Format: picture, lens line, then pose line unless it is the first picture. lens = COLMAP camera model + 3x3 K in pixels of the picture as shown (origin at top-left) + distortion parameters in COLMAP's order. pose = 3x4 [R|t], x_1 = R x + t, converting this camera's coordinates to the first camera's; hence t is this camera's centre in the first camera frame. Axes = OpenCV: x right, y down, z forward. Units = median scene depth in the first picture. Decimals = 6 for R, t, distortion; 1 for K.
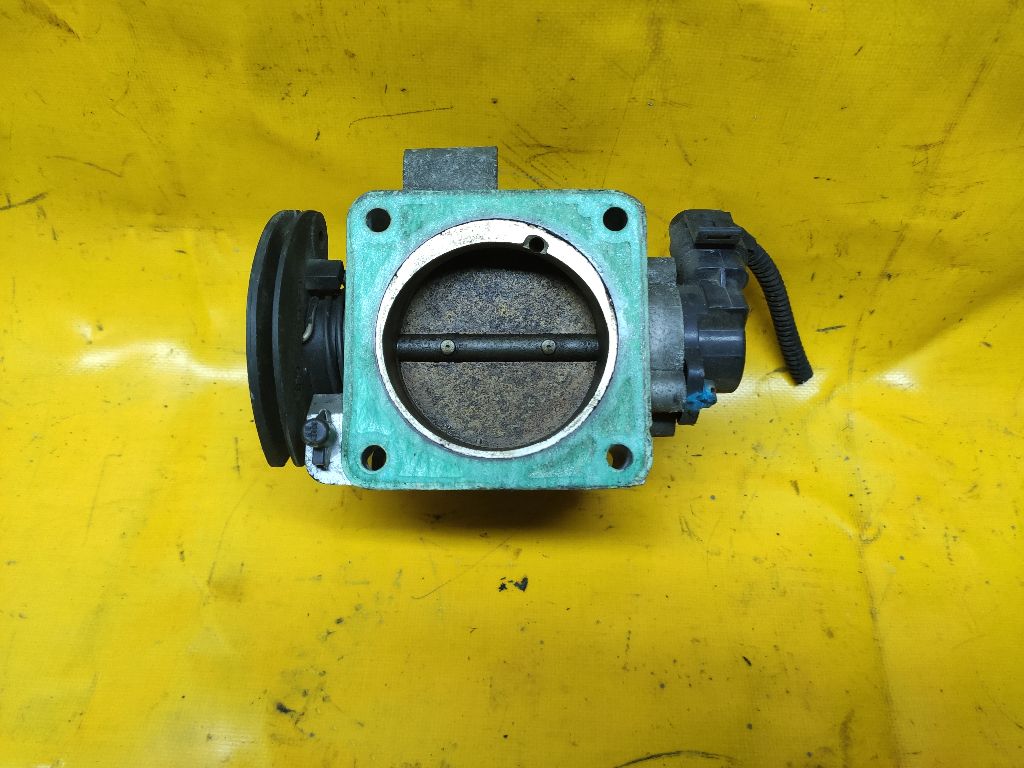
lens RADIAL K [[801.3, 0, 526.1], [0, 801.3, 360.5], [0, 0, 1]] dist [0.001385, -0.045940]
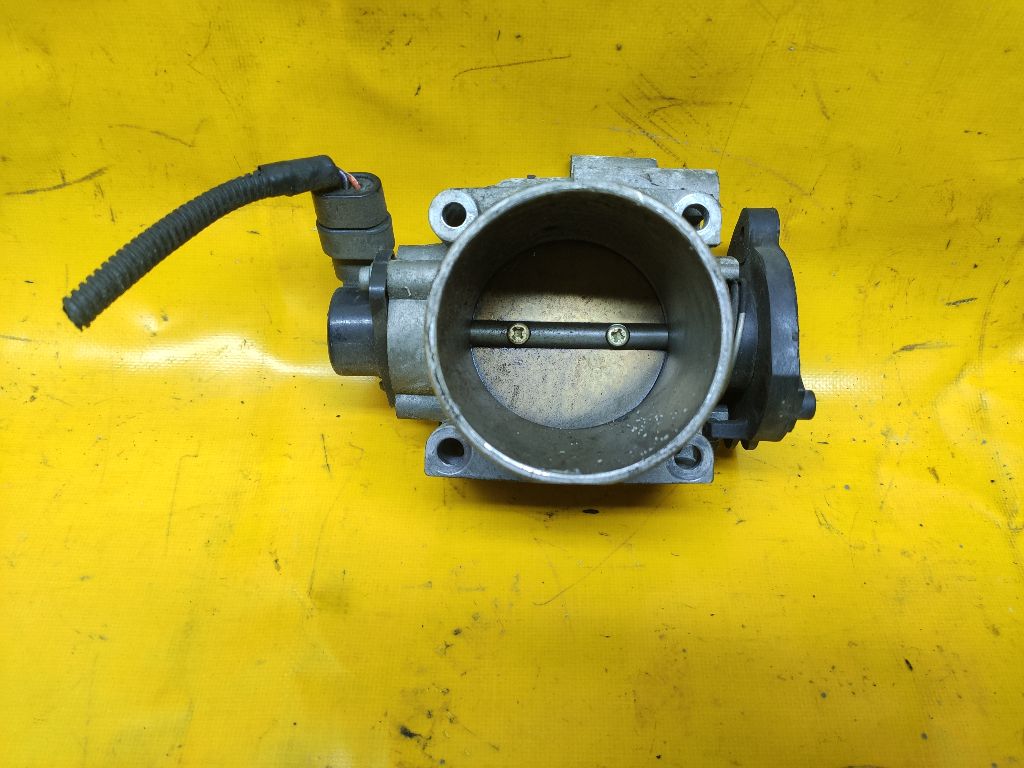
lens RADIAL K [[780.4, 0, 512.9], [0, 780.4, 377.3], [0, 0, 1]] dist [0.006367, -0.050419]
pose [[0.999736, -0.022473, 0.004865, -0.164887], [0.022402, 0.999646, 0.014331, 0.026583], [-0.005186, -0.014219, 0.999885, 0.122334]]
